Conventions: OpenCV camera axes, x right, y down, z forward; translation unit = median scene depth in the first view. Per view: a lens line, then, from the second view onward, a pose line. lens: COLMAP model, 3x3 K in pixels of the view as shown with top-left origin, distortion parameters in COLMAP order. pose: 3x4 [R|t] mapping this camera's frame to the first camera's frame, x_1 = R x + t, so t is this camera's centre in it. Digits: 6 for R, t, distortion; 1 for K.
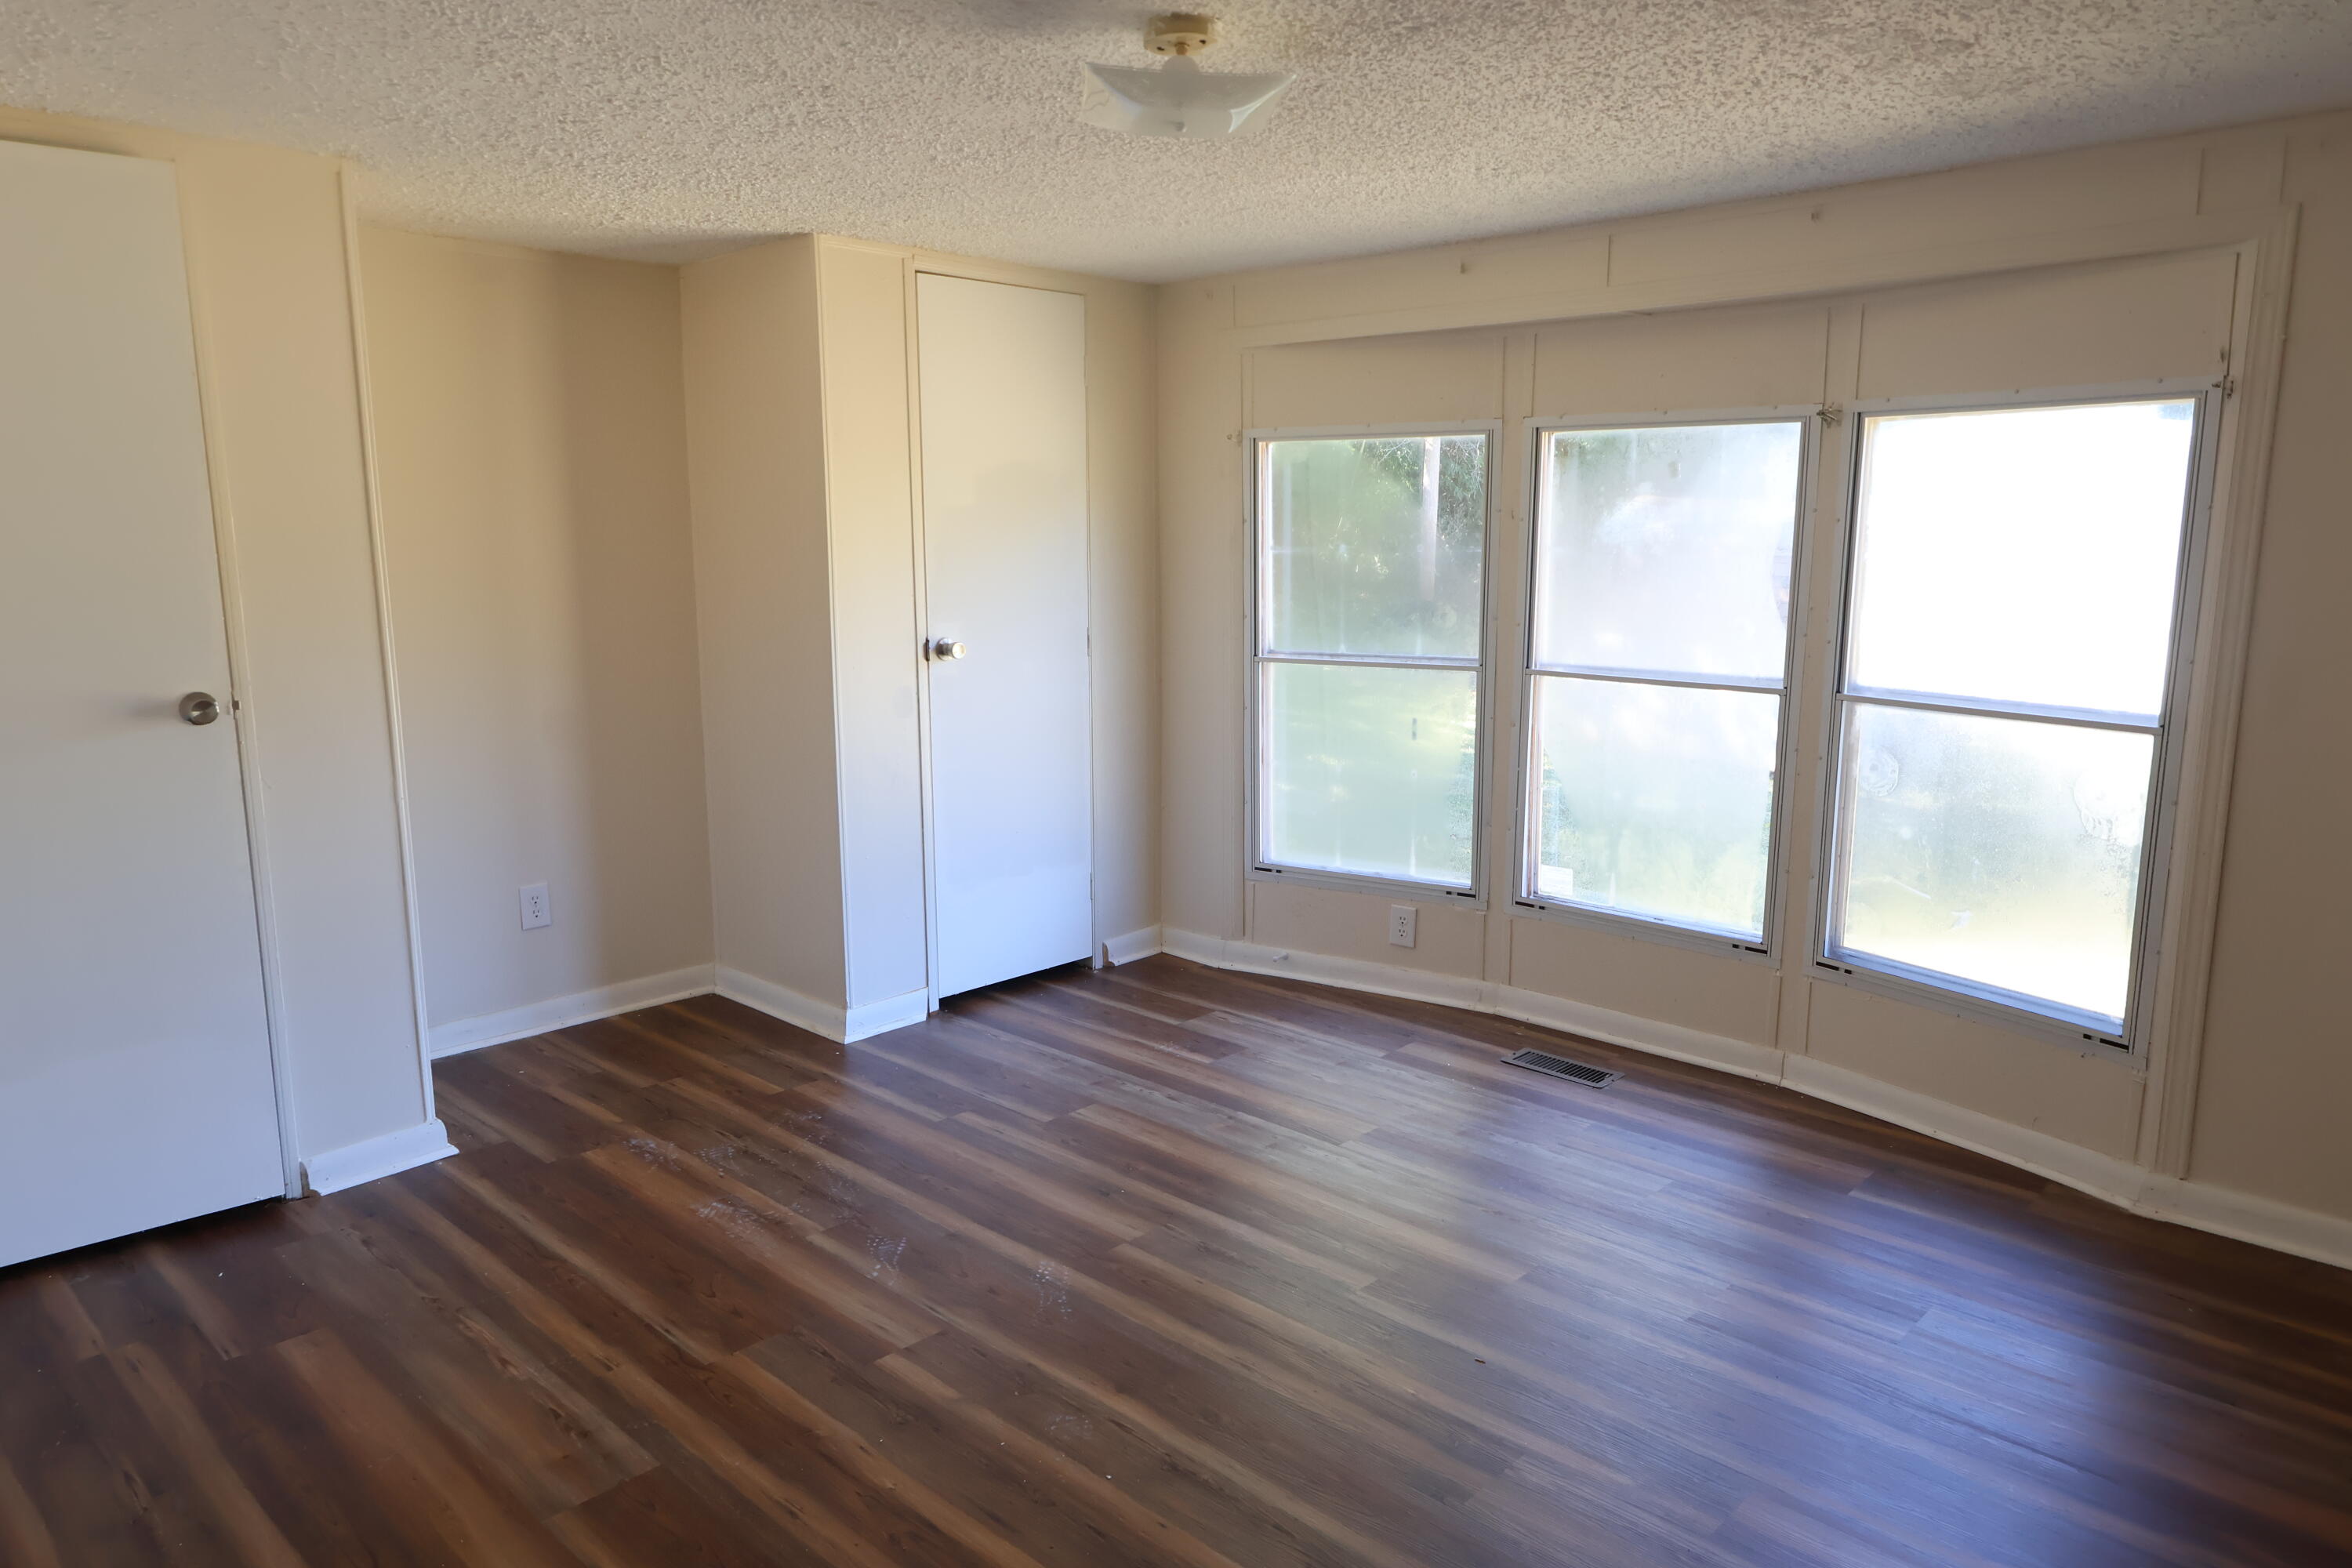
lens RADIAL K [[1524.8, 0, 1167.3], [0, 1524.8, 785.8], [0, 0, 1]] dist [-0.000139, -0.000067]
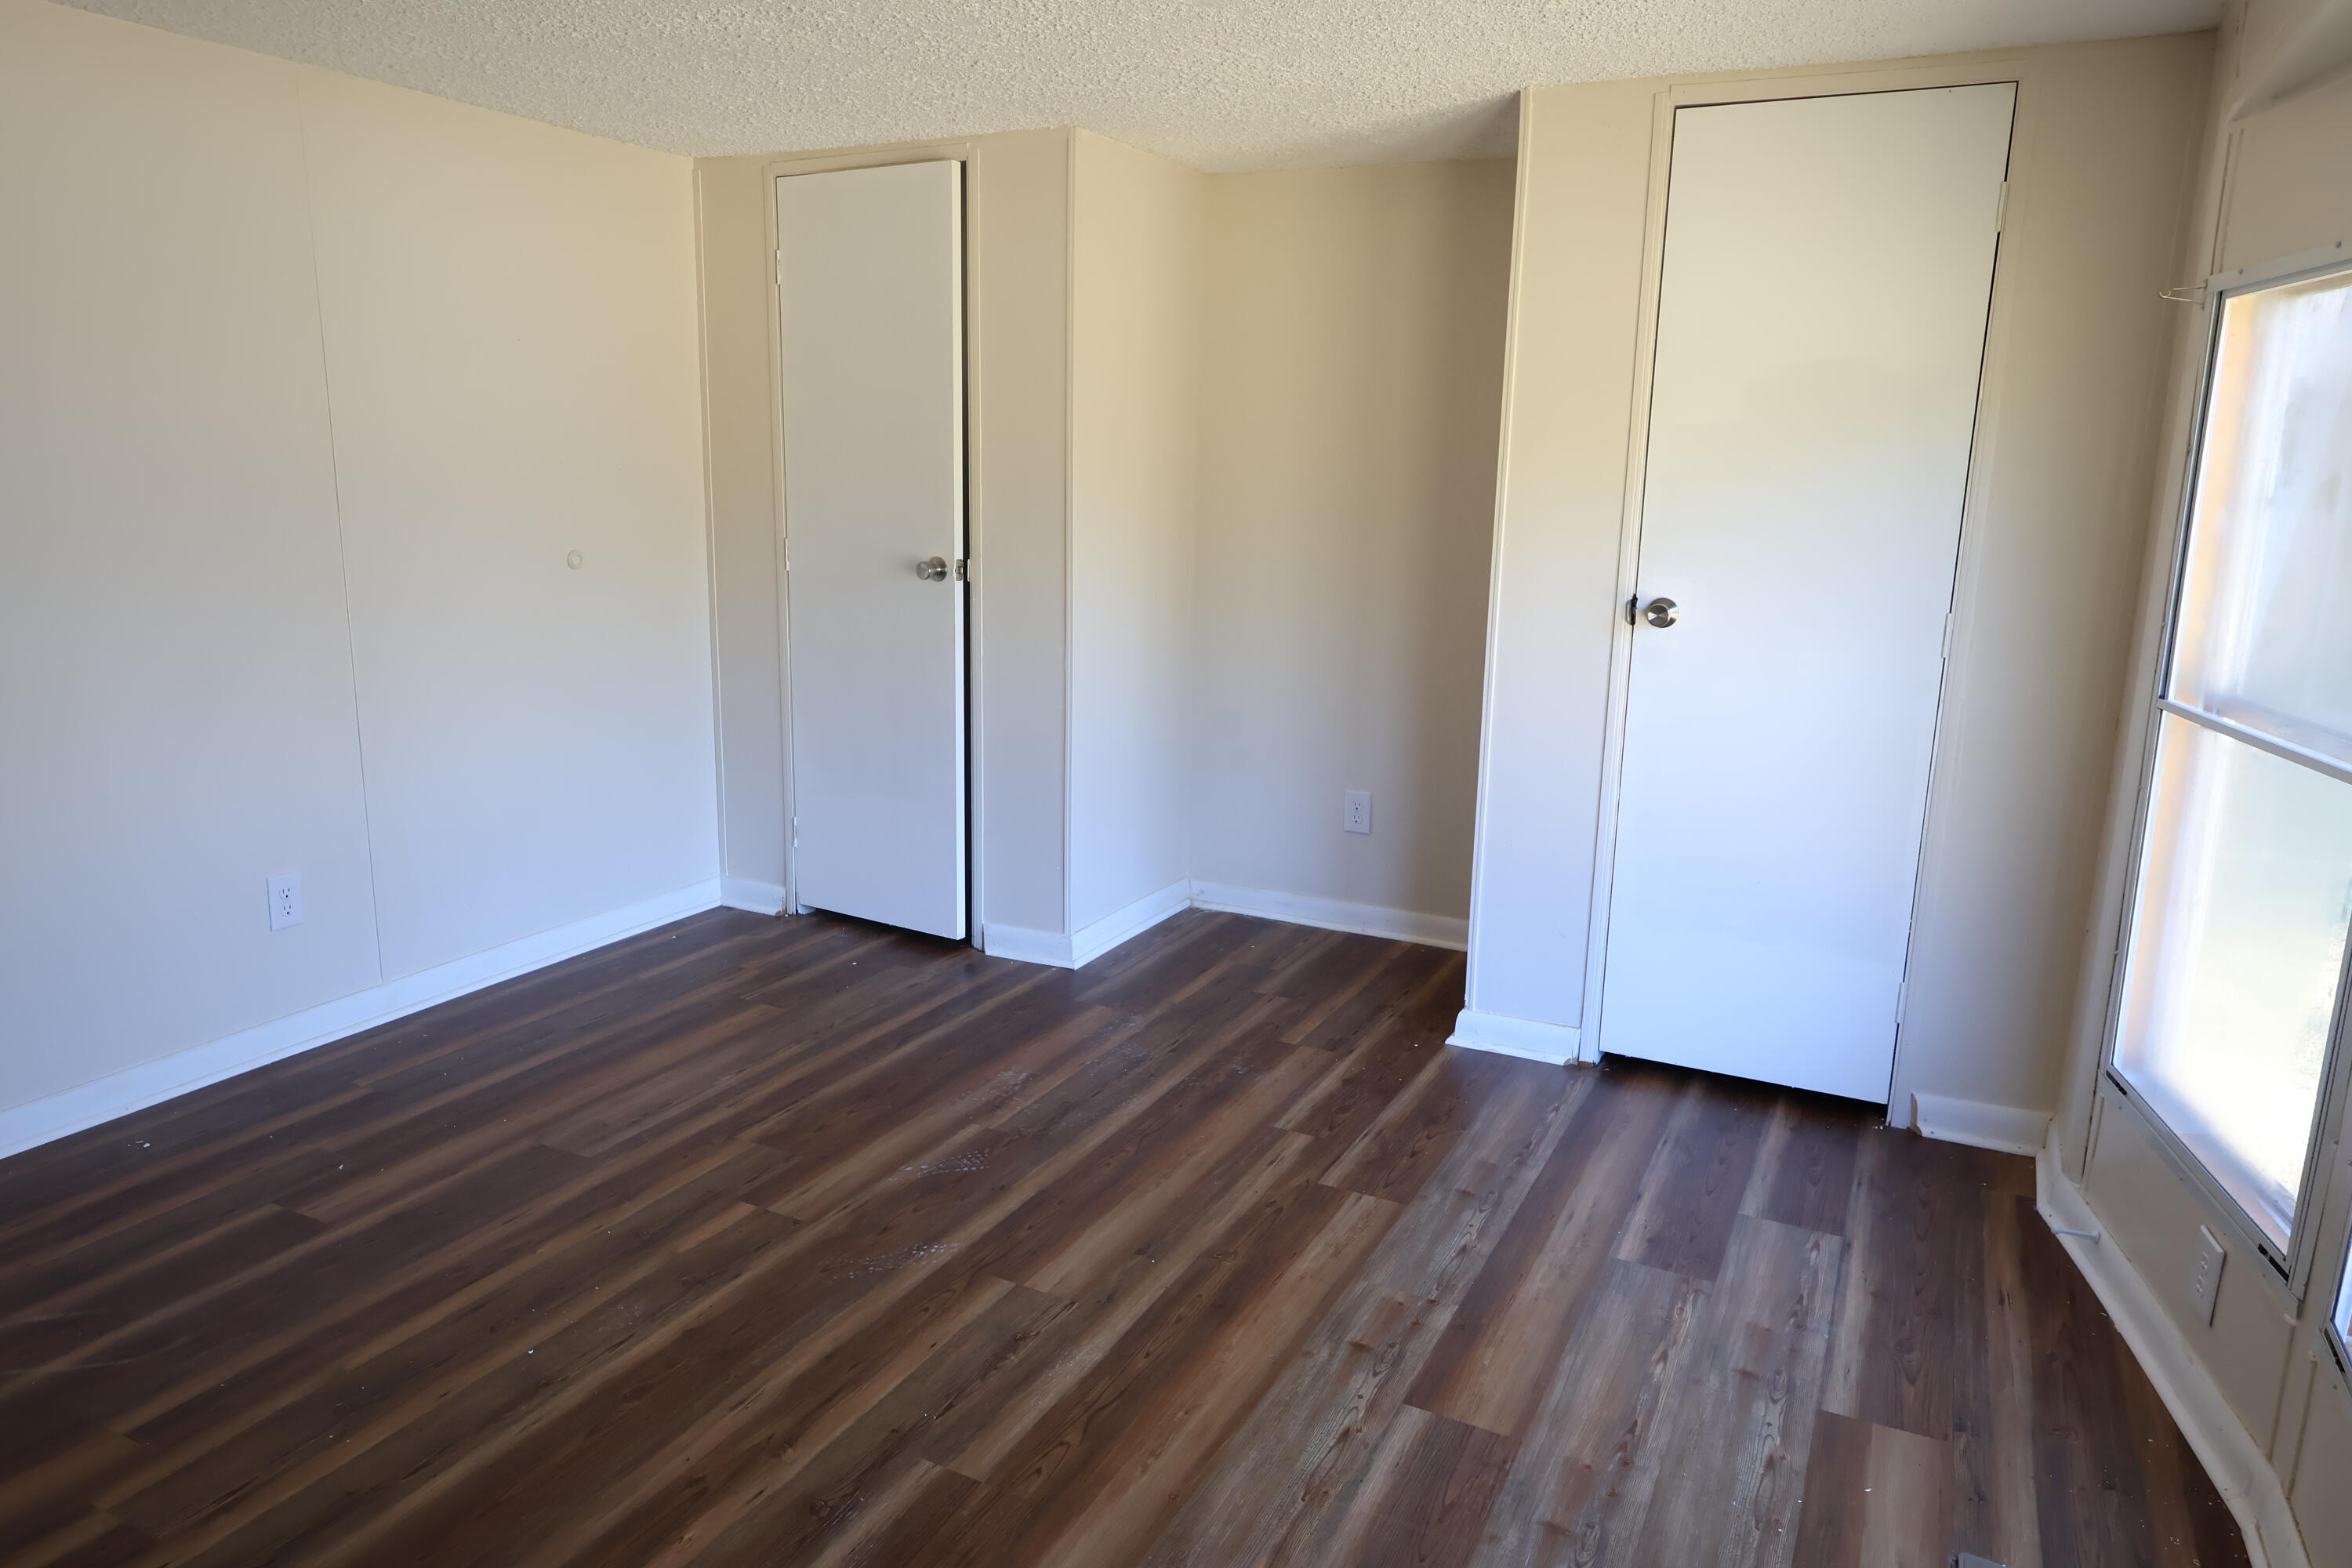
lens RADIAL K [[1524.8, 0, 1174.1], [0, 1524.8, 783.4], [0, 0, 1]] dist [-0.000139, -0.000067]
pose [[0.306283, 0.216390, -0.927020, 0.581767], [-0.184661, 0.968829, 0.165138, -0.101214], [0.933858, 0.120605, 0.336694, 0.611196]]
